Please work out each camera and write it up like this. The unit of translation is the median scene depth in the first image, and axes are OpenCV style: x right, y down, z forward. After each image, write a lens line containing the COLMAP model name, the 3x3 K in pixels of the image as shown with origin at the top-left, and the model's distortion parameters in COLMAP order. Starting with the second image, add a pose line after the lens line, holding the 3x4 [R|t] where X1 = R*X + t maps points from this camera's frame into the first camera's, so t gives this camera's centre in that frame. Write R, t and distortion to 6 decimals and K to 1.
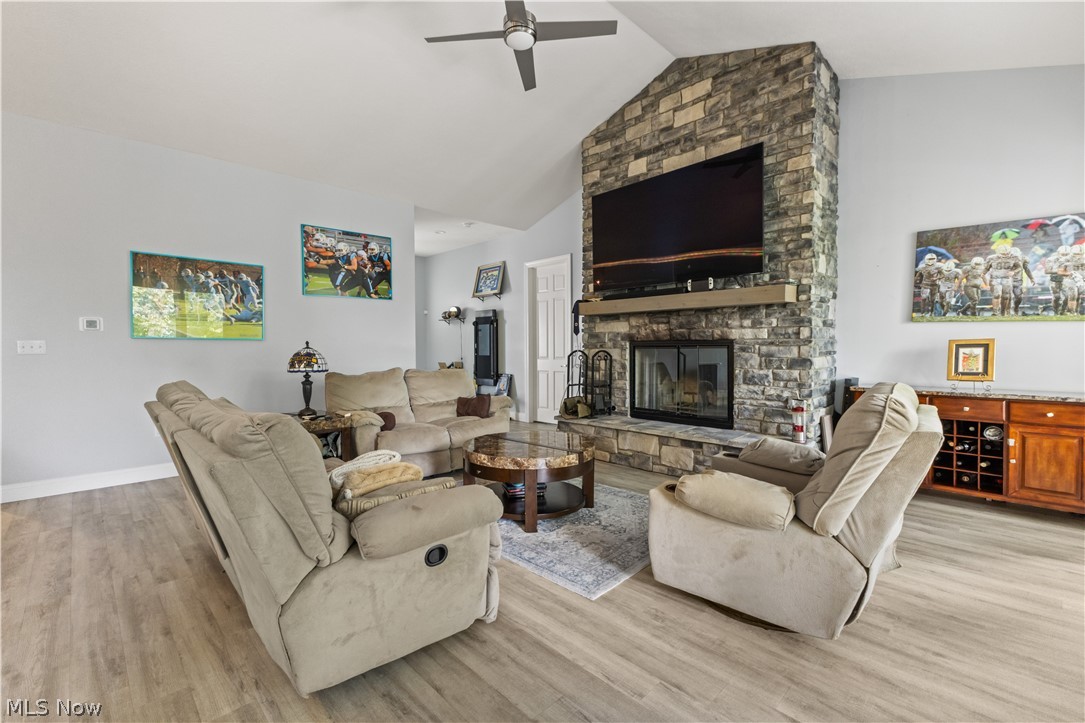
lens RADIAL K [[477.4, 0, 544.2], [0, 477.4, 363.6], [0, 0, 1]] dist [0.008448, -0.000471]
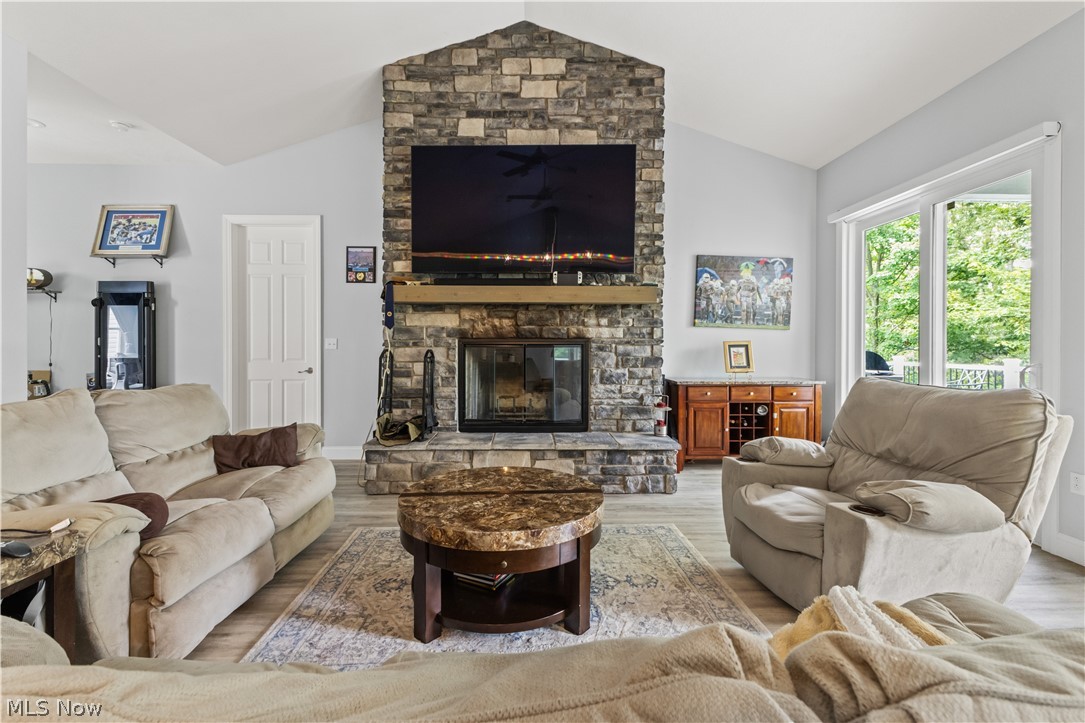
lens RADIAL K [[477.4, 0, 541.8], [0, 477.4, 351.8], [0, 0, 1]] dist [0.008448, -0.000471]
pose [[0.684262, -0.005233, 0.729218, -0.370096], [0.020217, 0.999726, -0.011796, -0.013453], [-0.728956, 0.022814, 0.684180, 0.404996]]
